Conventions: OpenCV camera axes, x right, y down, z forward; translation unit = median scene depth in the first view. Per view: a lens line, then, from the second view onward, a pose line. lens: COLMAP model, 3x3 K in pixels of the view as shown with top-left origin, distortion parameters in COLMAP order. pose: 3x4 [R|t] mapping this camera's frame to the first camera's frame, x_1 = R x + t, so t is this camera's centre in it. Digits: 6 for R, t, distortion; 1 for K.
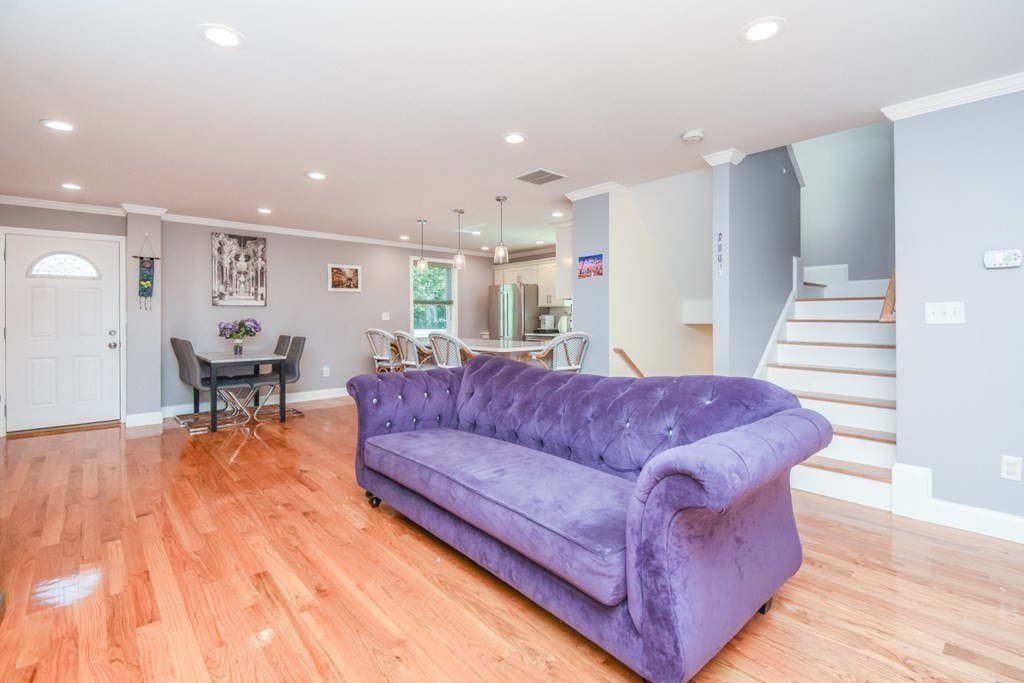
lens RADIAL K [[453.8, 0, 519.7], [0, 453.8, 317.8], [0, 0, 1]] dist [0.025417, -0.020956]
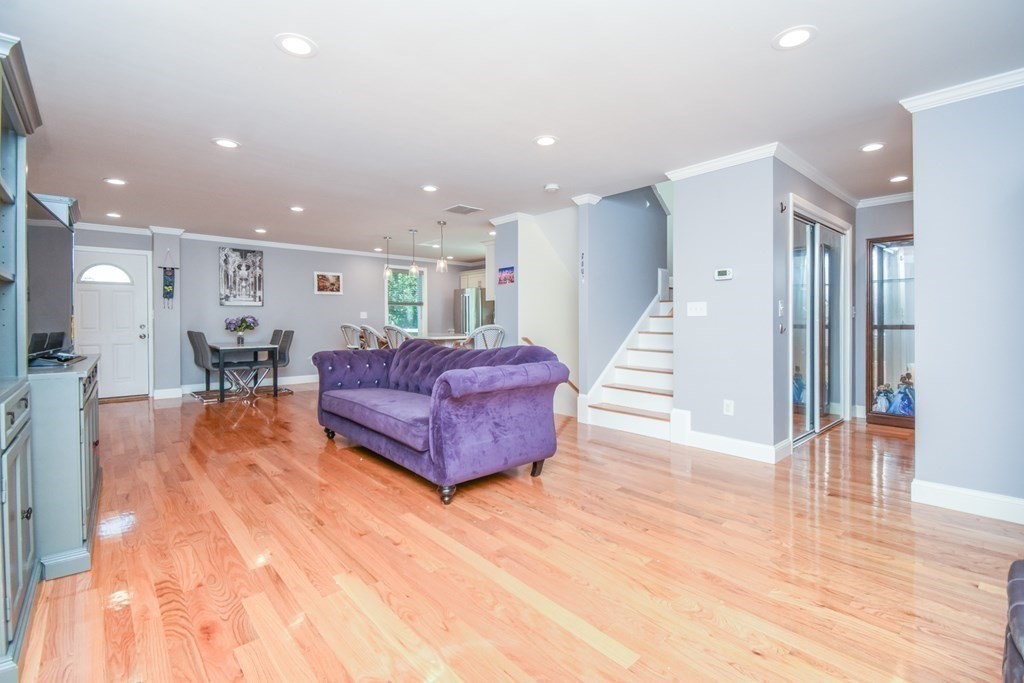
lens RADIAL K [[457.7, 0, 524.4], [0, 457.7, 326.0], [0, 0, 1]] dist [0.026684, -0.021874]
pose [[0.999985, 0.001296, -0.005397, 0.184600], [-0.001230, 0.999926, 0.012080, 0.014460], [0.005412, -0.012073, 0.999912, -0.284335]]
